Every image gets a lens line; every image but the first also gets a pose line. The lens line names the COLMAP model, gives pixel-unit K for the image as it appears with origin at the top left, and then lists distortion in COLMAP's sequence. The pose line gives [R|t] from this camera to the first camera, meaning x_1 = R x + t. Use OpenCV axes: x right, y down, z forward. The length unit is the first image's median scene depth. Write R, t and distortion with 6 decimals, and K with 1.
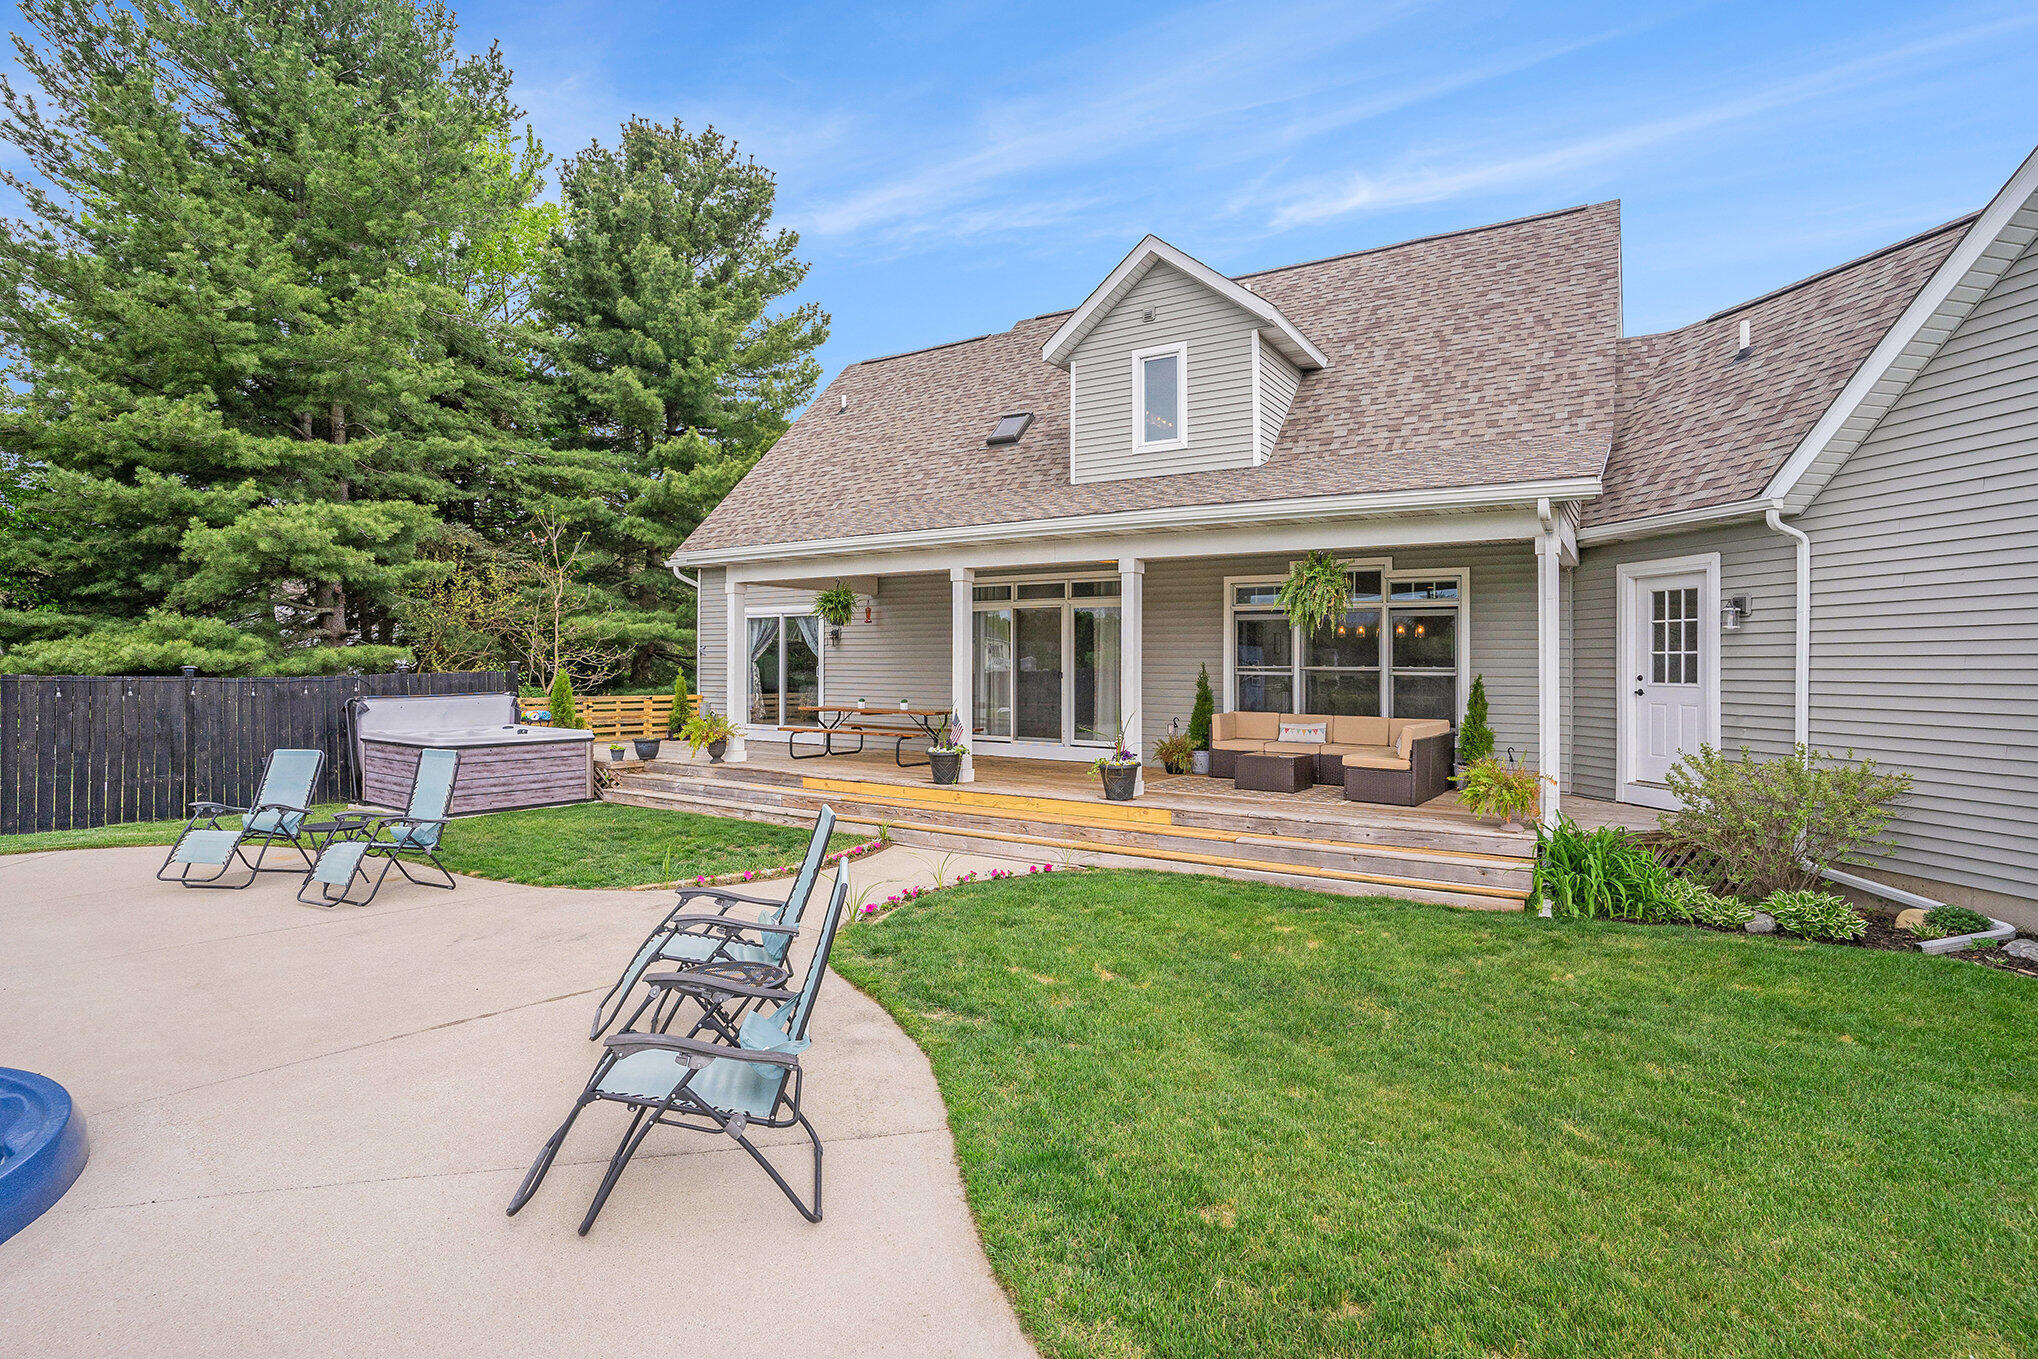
lens RADIAL K [[993.2, 0, 1009.7], [0, 993.2, 684.6], [0, 0, 1]] dist [-0.017296, 0.005295]
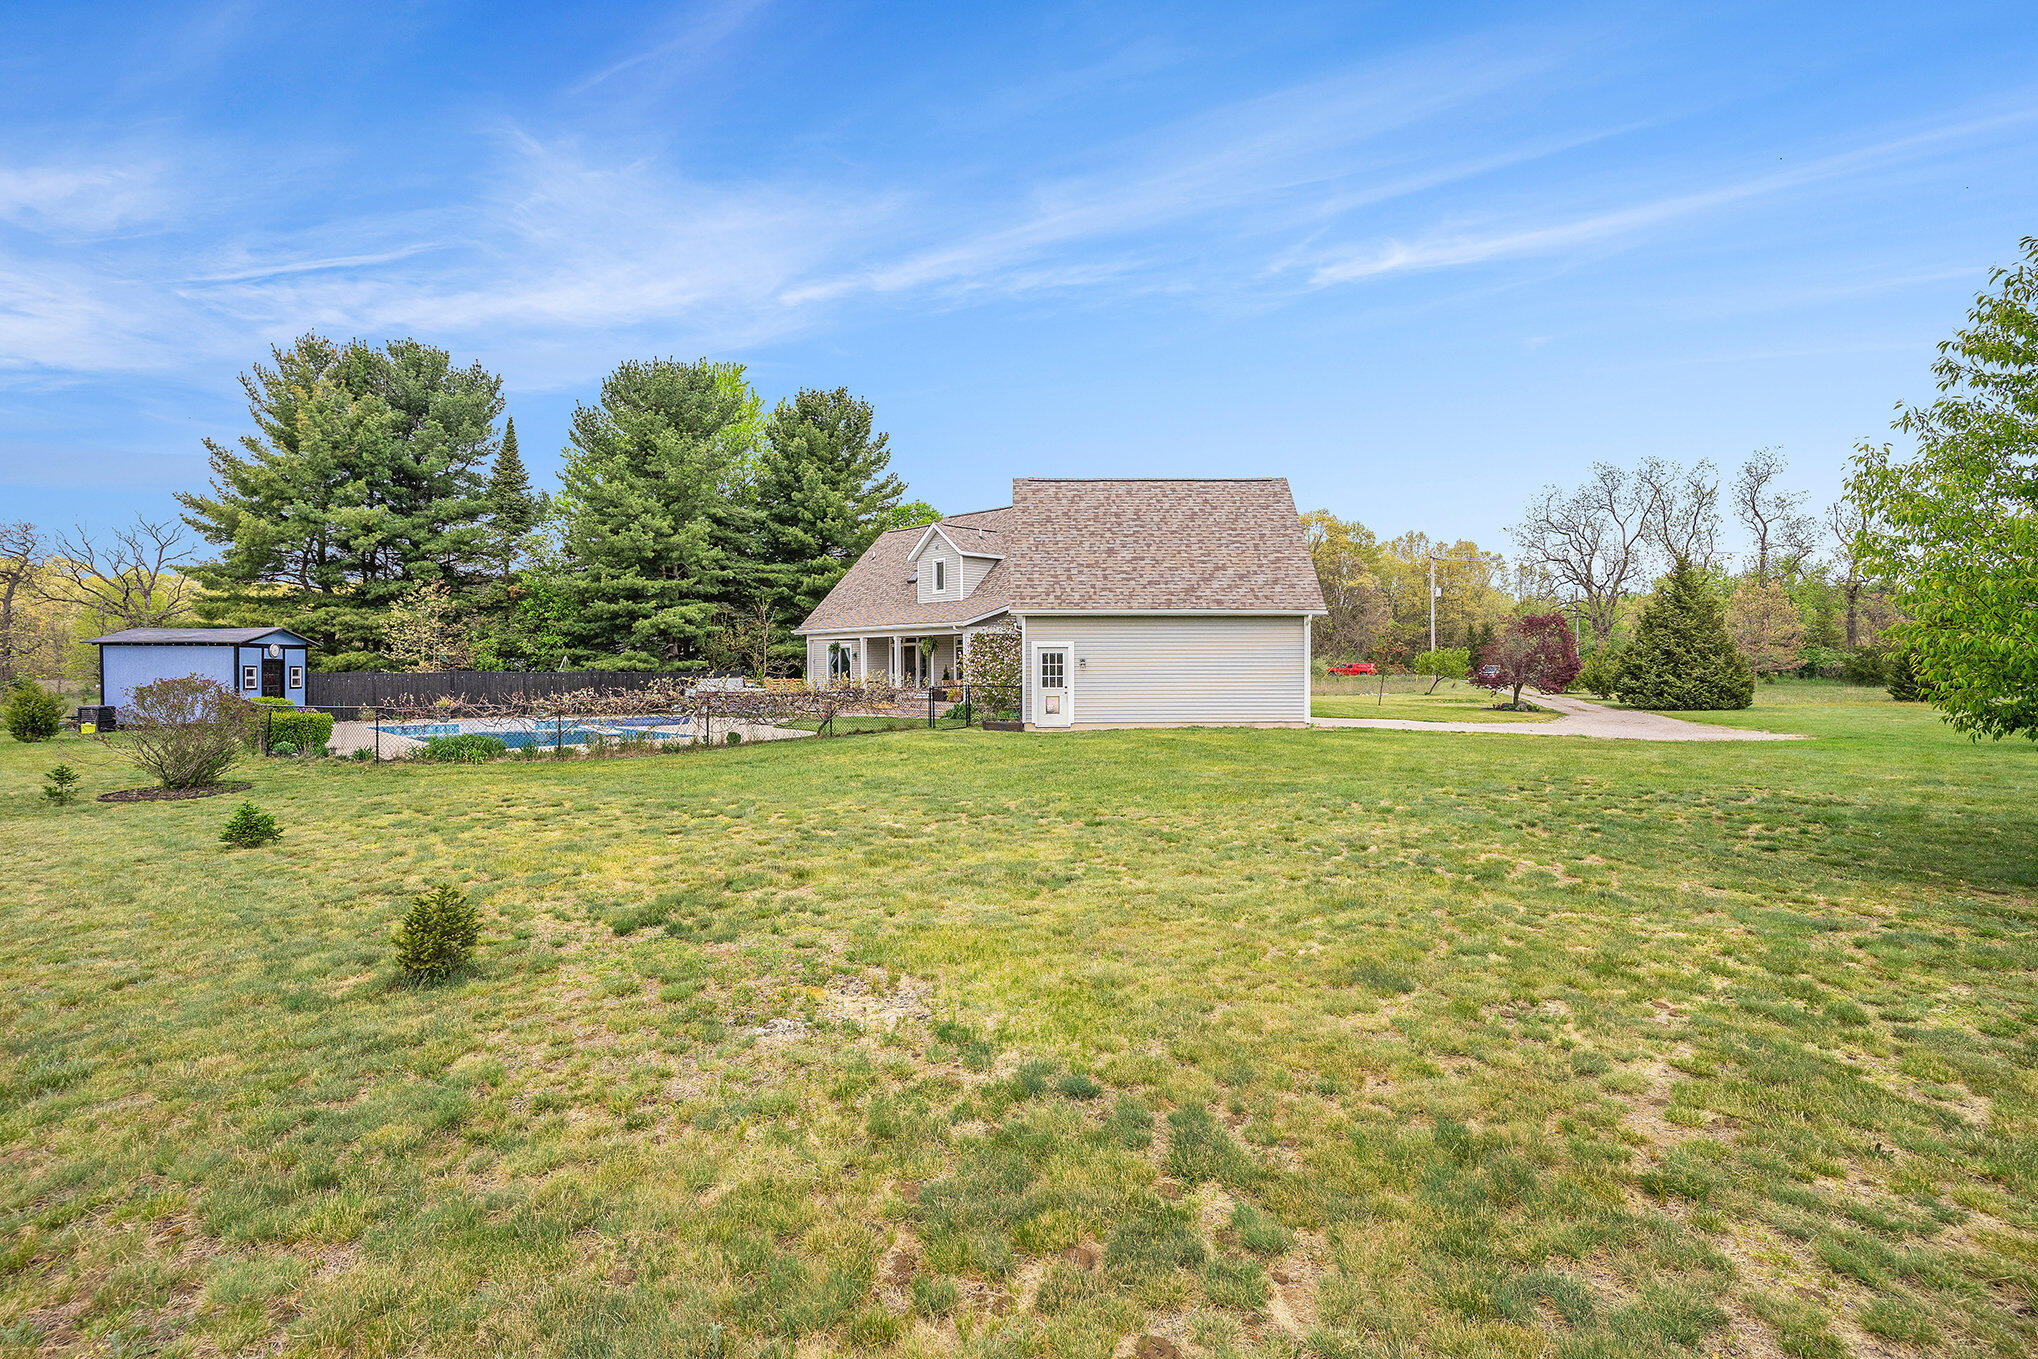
lens RADIAL K [[993.2, 0, 1015.8], [0, 993.2, 698.8], [0, 0, 1]] dist [-0.017296, 0.005295]
pose [[0.976751, -0.004530, -0.214327, 1.001018], [0.007724, 0.999871, 0.014066, 0.040458], [0.214236, -0.015394, 0.976661, -1.859339]]
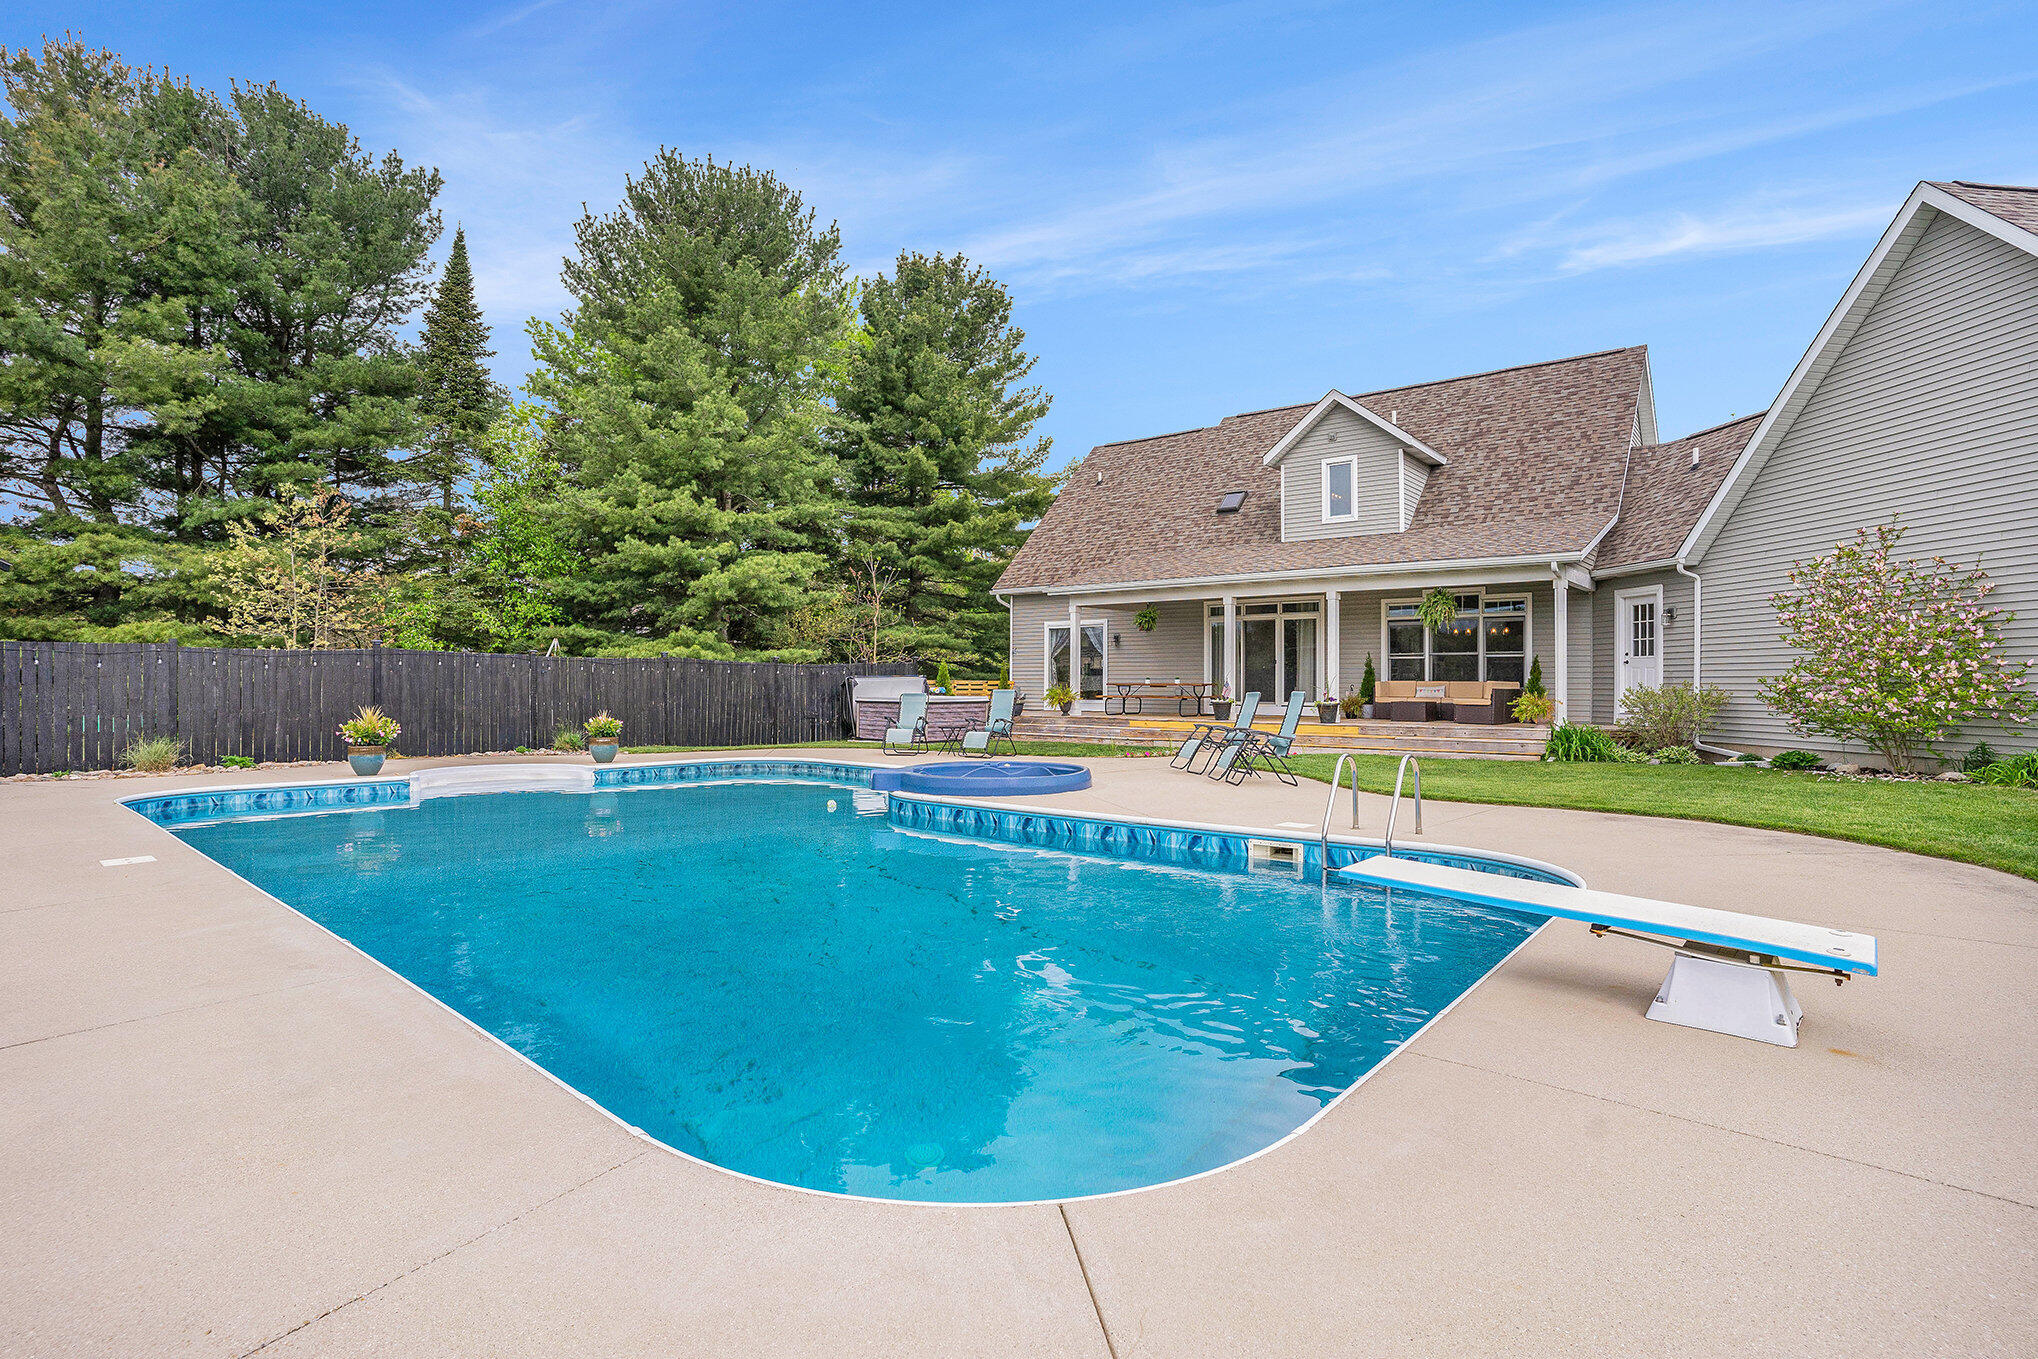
lens RADIAL K [[993.2, 0, 1030.3], [0, 993.2, 694.0], [0, 0, 1]] dist [-0.017296, 0.005295]
pose [[0.994963, -0.003140, -0.100198, -0.185445], [0.002563, 0.999979, -0.005889, 0.053053], [0.100215, 0.005603, 0.994950, -0.643971]]
